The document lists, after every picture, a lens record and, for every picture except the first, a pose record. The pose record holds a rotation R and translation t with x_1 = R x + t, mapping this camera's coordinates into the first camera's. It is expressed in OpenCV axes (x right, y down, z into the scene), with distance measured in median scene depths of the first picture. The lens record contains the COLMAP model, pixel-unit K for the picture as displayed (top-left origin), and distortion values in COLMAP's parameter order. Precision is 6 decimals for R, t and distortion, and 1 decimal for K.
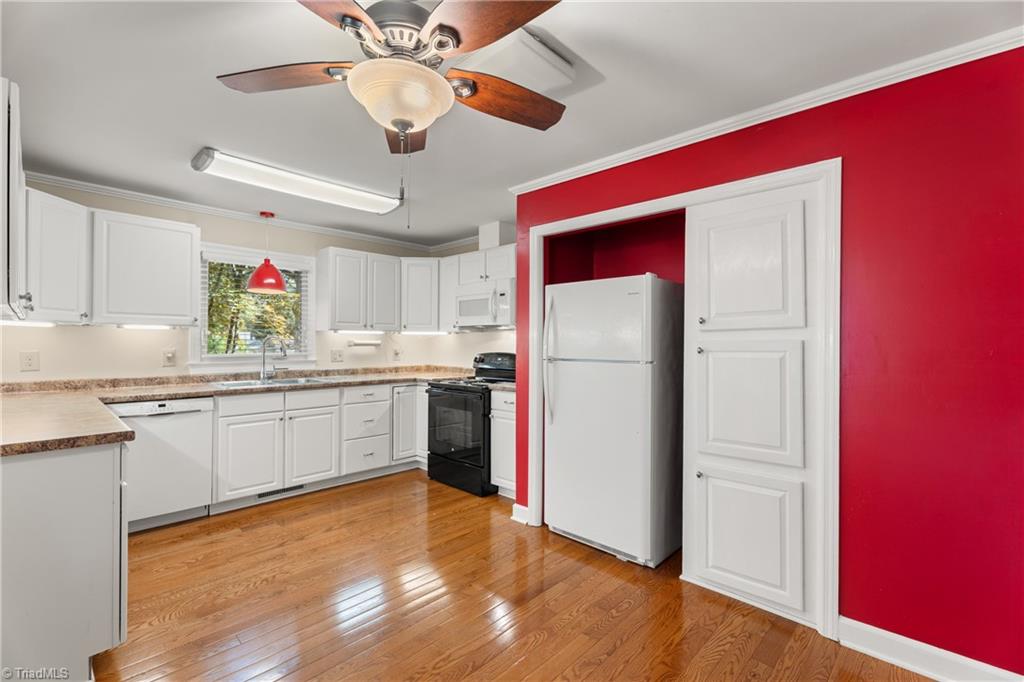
lens RADIAL K [[456.3, 0, 503.3], [0, 456.3, 340.7], [0, 0, 1]] dist [0.003563, 0.000354]
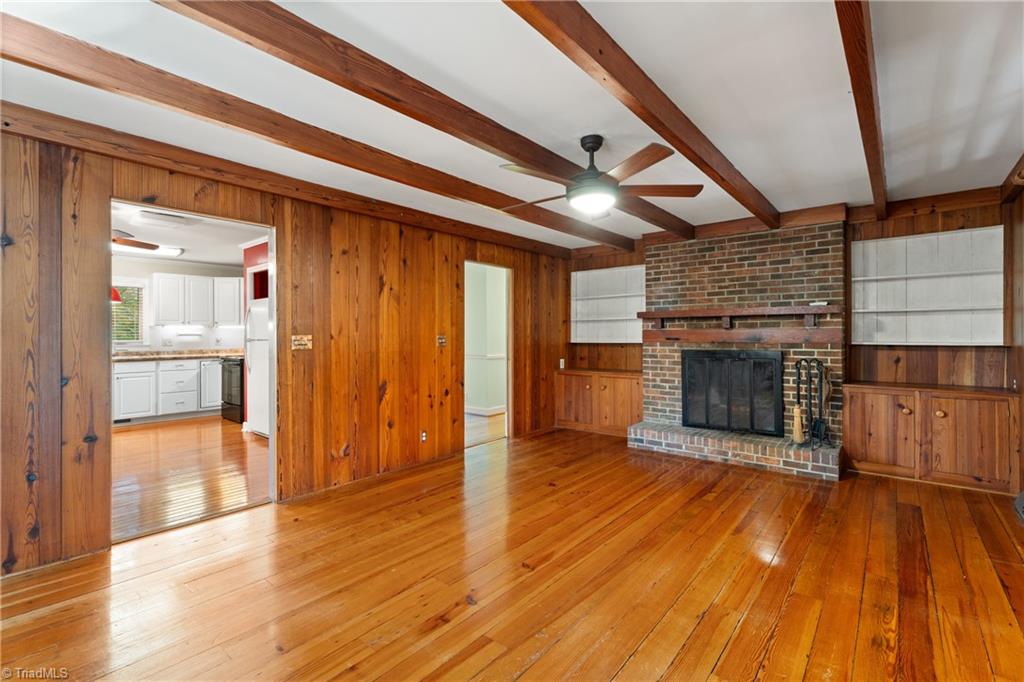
lens RADIAL K [[456.3, 0, 510.0], [0, 456.3, 334.7], [0, 0, 1]] dist [0.003563, 0.000354]
pose [[0.997184, -0.010467, 0.074266, 0.786974], [0.010451, 0.999945, 0.000609, 0.022712], [-0.074268, 0.000169, 0.997238, -0.725649]]
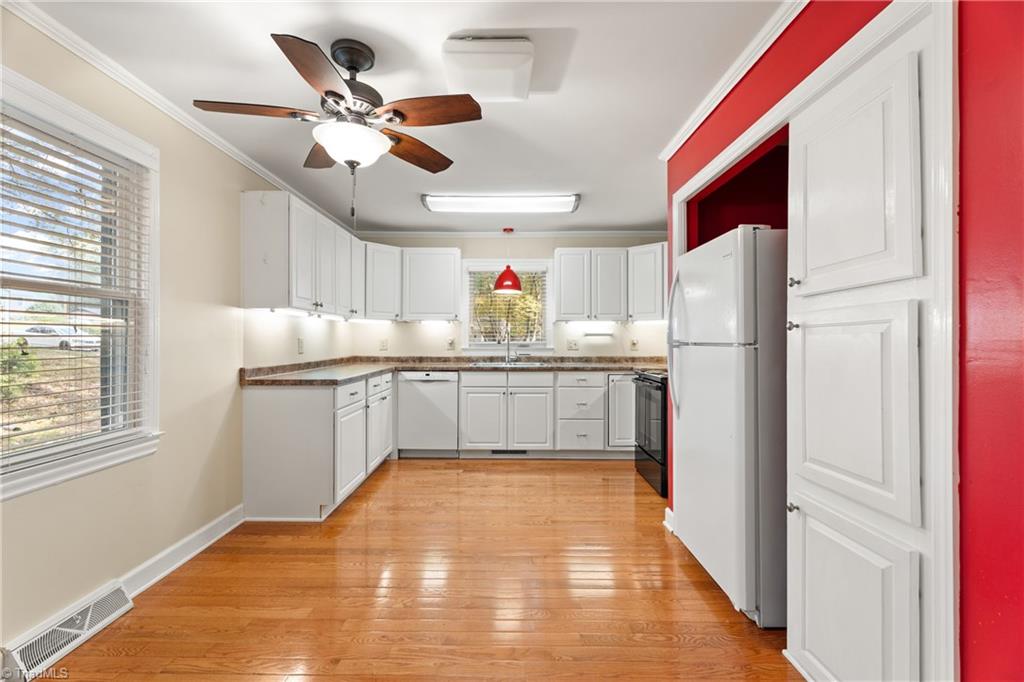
lens RADIAL K [[456.3, 0, 503.9], [0, 456.3, 335.9], [0, 0, 1]] dist [0.003563, 0.000354]
pose [[0.689493, -0.009532, -0.724229, 0.381911], [0.003964, 0.999948, -0.009387, 0.025194], [0.724281, 0.003601, 0.689495, 0.131186]]
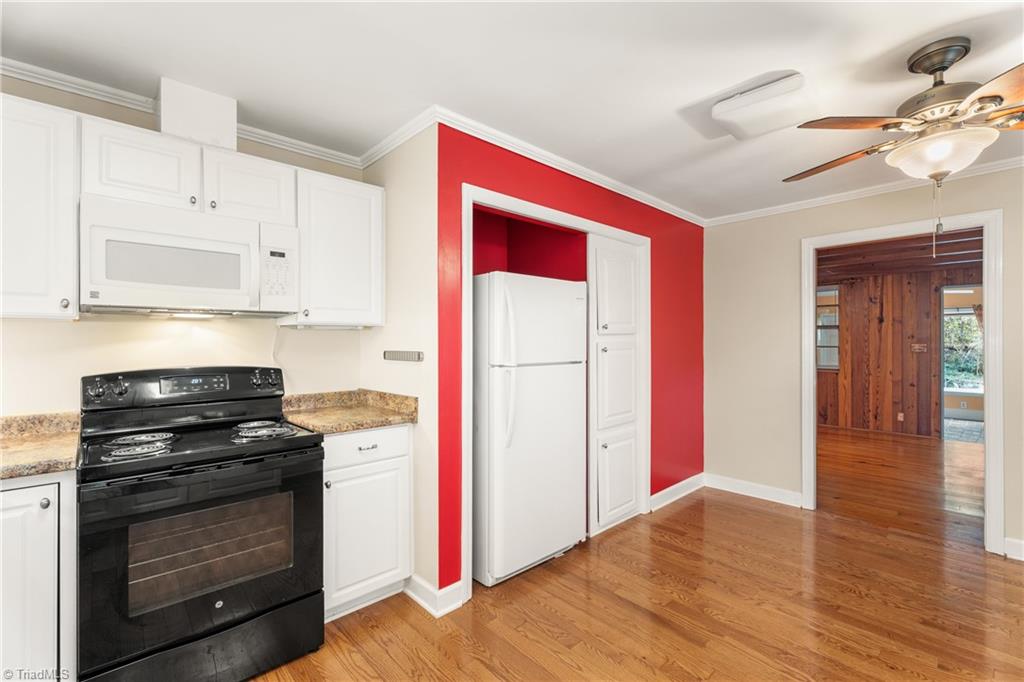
lens RADIAL K [[456.3, 0, 520.0], [0, 456.3, 340.3], [0, 0, 1]] dist [0.003563, 0.000354]
pose [[0.036666, -0.006429, 0.999307, -0.529192], [-0.004133, 0.999970, 0.006584, -0.007609], [-0.999319, -0.004371, 0.036638, 0.725047]]
